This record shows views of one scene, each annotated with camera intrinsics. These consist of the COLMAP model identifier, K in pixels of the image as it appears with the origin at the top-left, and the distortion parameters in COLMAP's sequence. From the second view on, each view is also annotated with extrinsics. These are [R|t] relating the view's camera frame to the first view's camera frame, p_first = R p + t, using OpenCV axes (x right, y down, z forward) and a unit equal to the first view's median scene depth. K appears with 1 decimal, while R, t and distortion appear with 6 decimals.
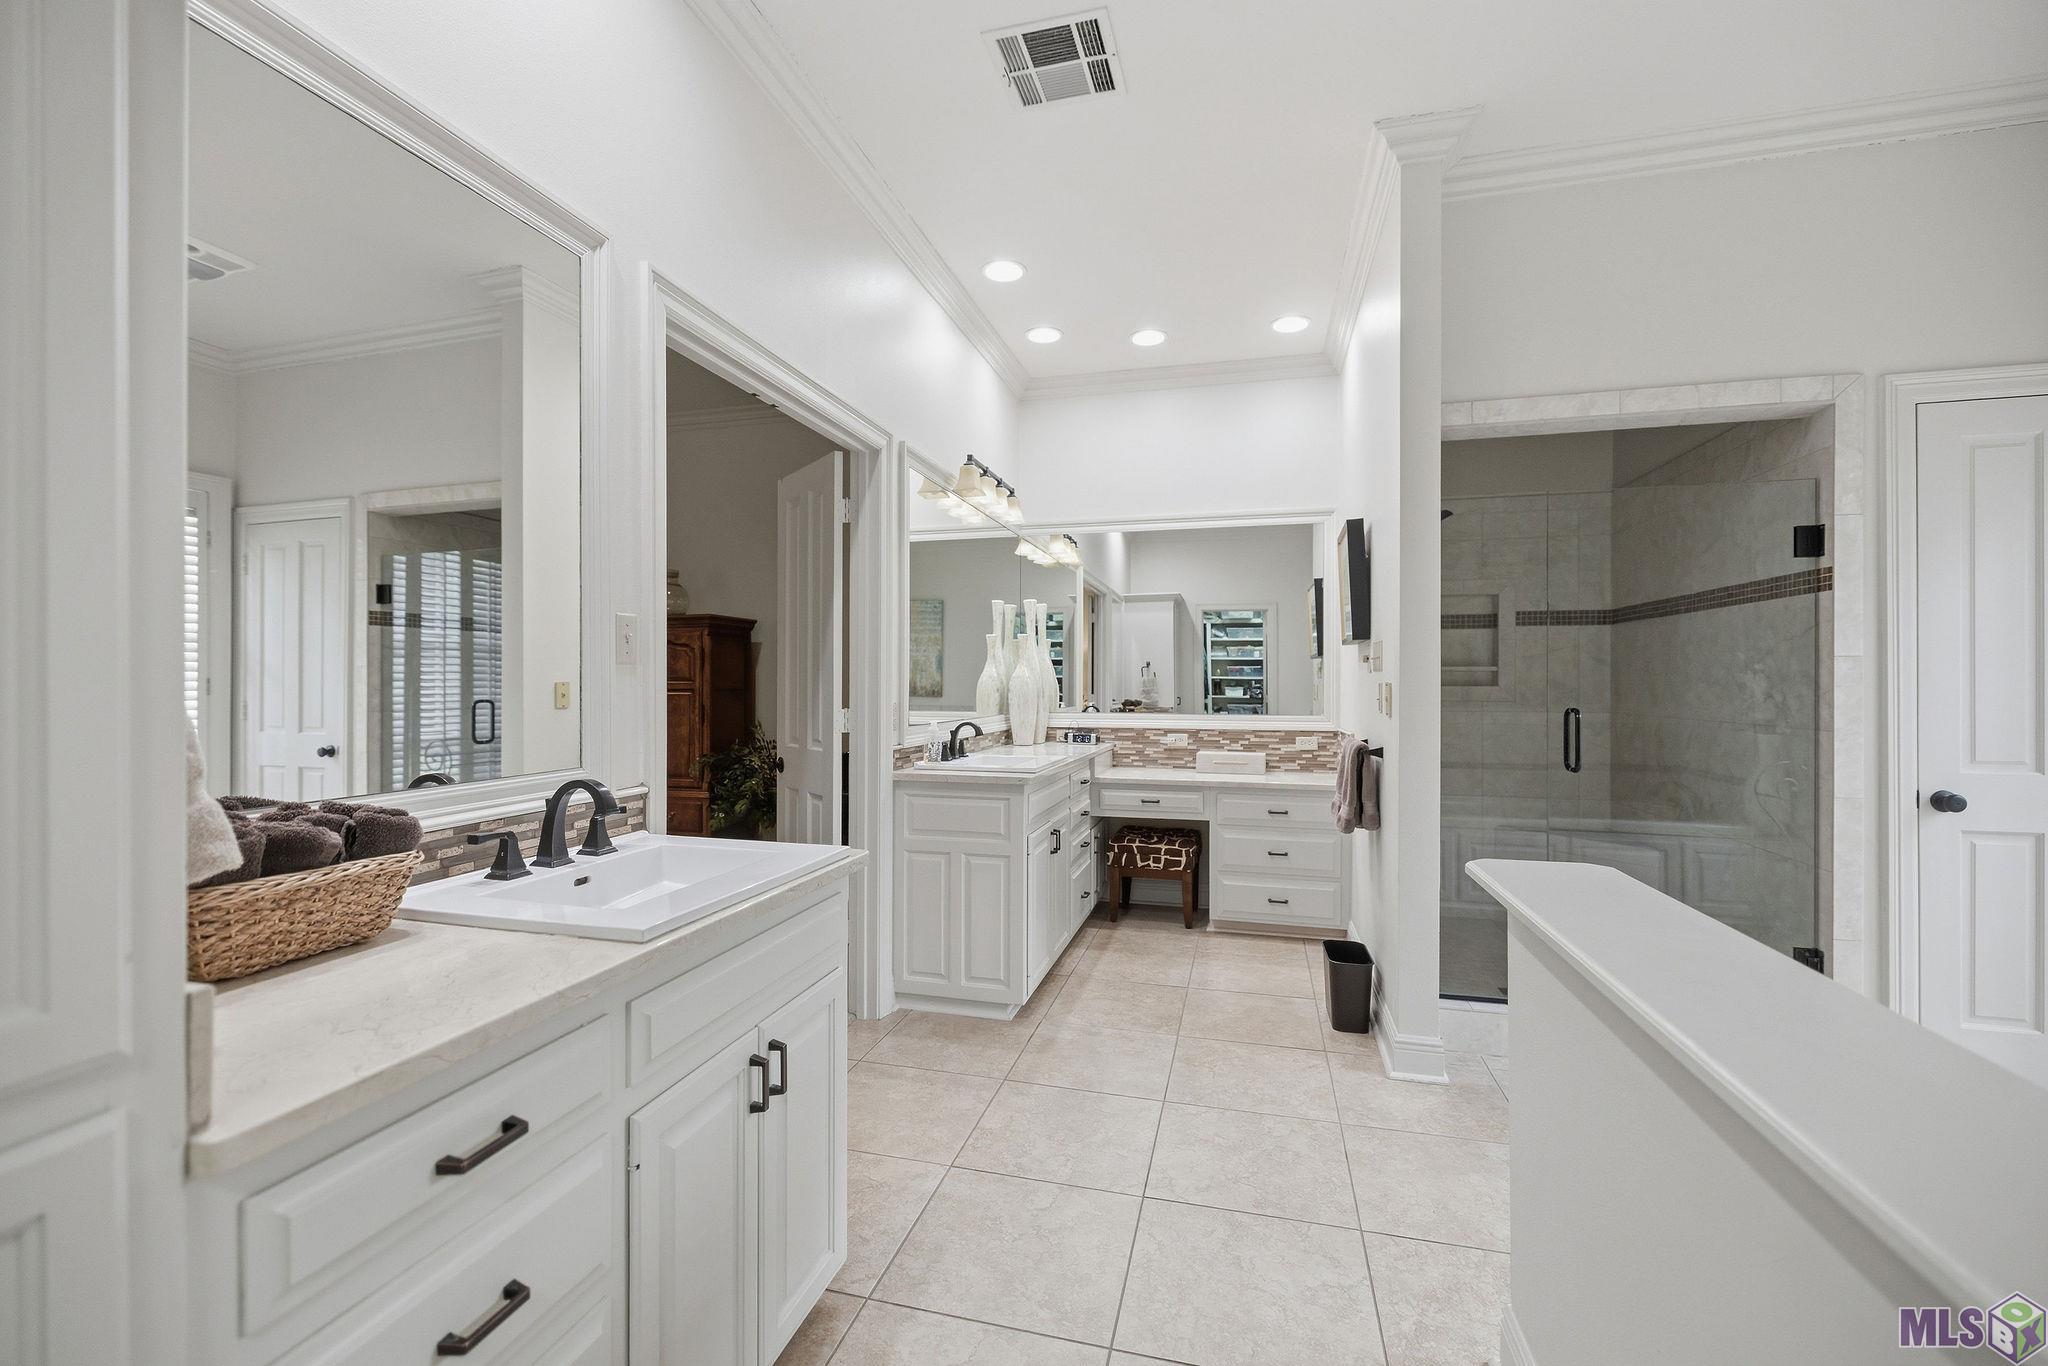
lens RADIAL K [[862.9, 0, 1018.6], [0, 862.9, 684.0], [0, 0, 1]] dist [-0.001682, 0.000032]
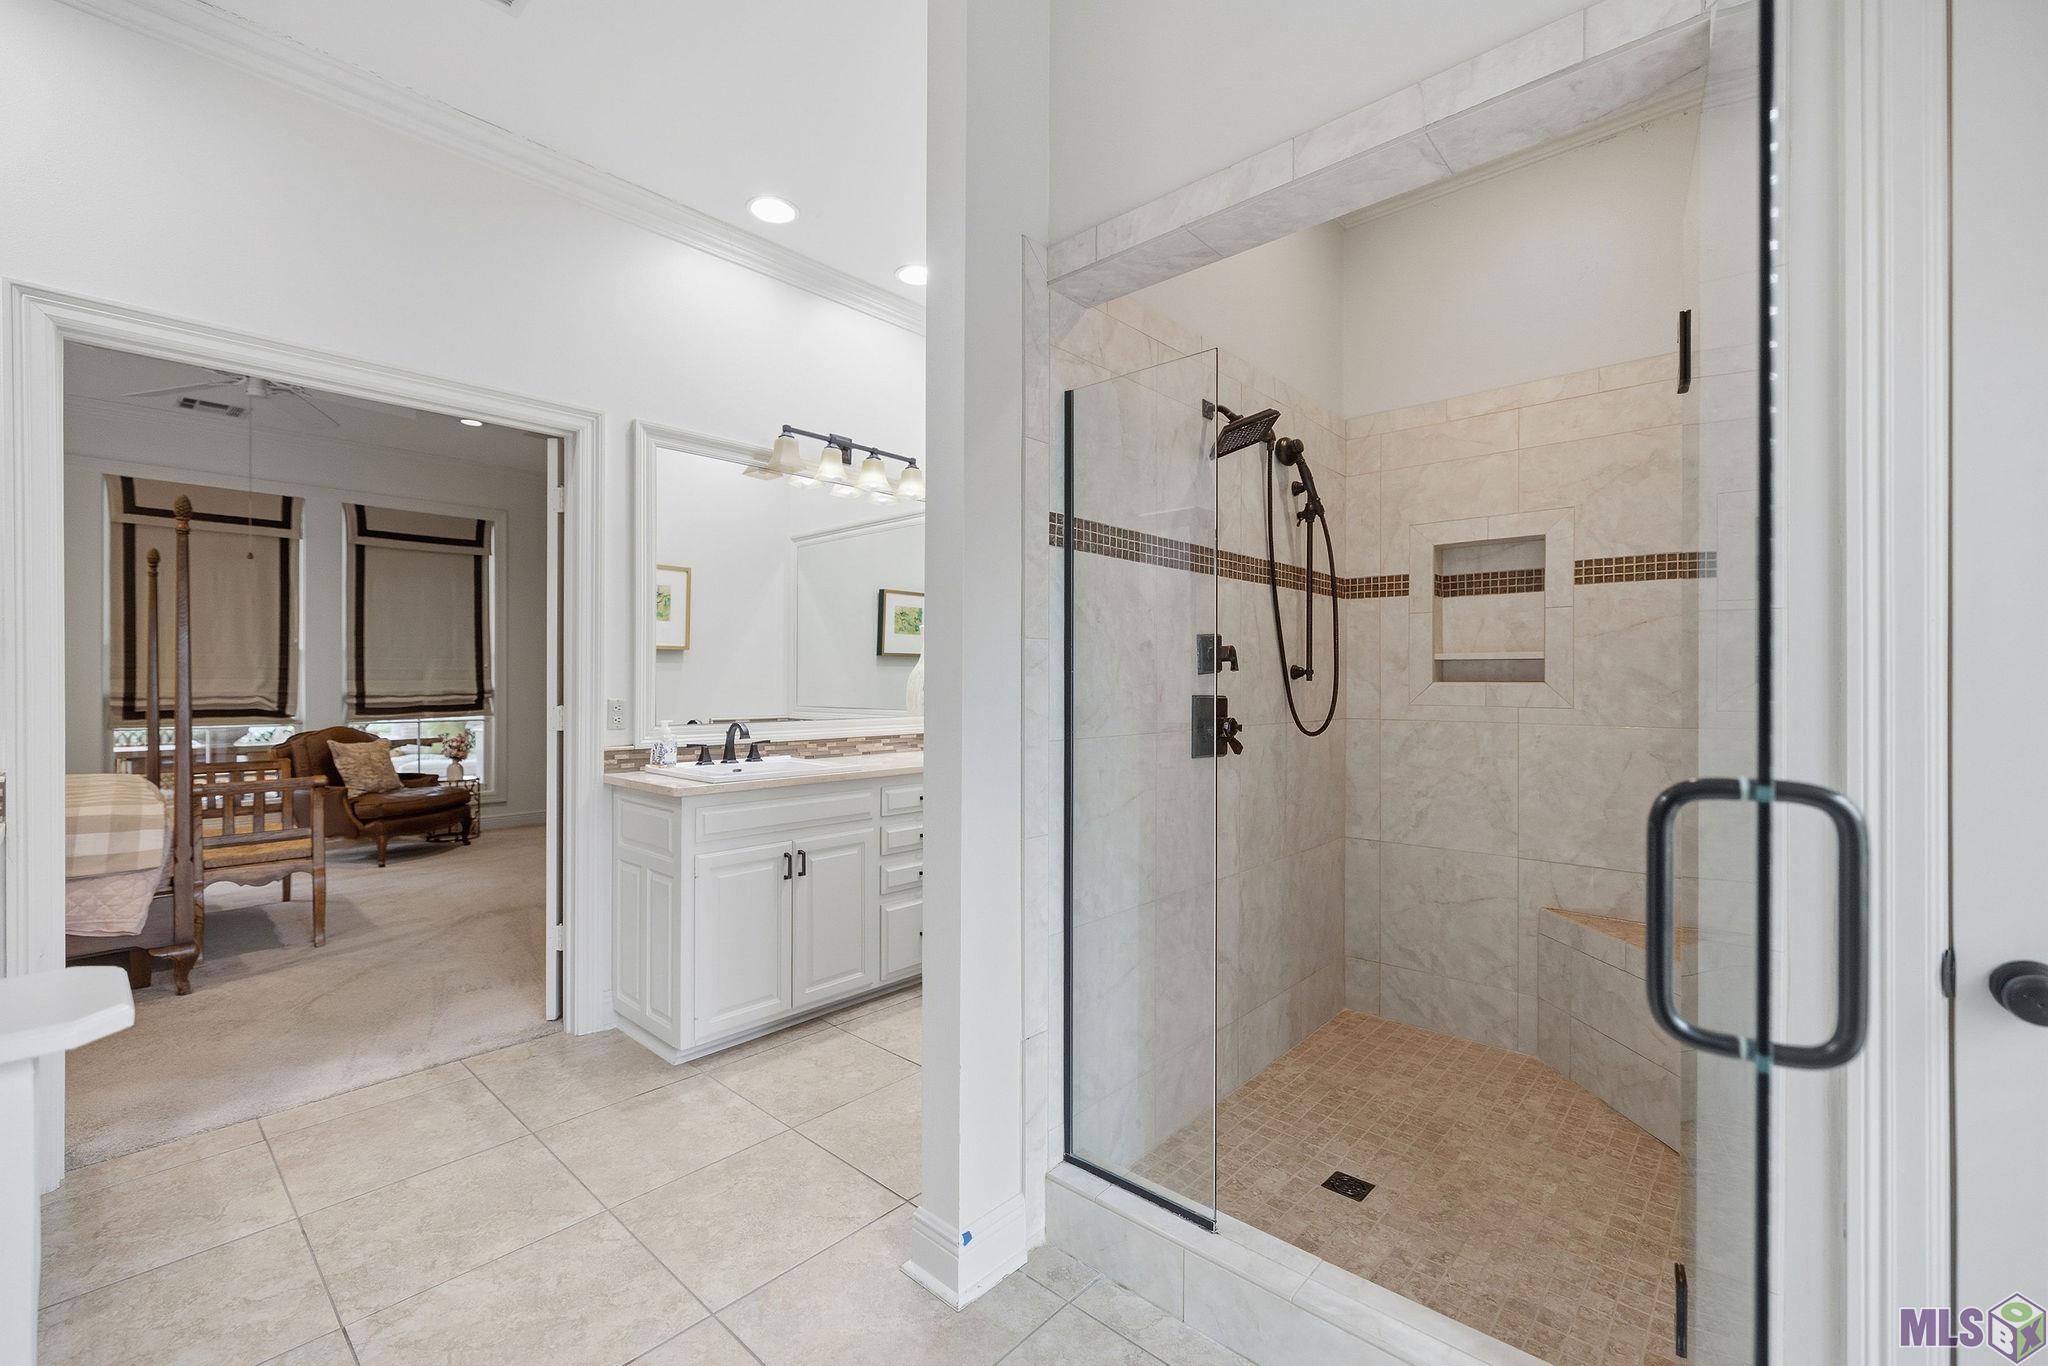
lens RADIAL K [[856.8, 0, 1022.2], [0, 856.8, 688.2], [0, 0, 1]] dist [-0.011283, 0.000007]
pose [[0.891801, 0.001804, -0.452424, 0.685409], [0.000516, 0.999987, 0.005003, 0.003739], [0.452427, -0.004695, 0.891789, 0.385618]]
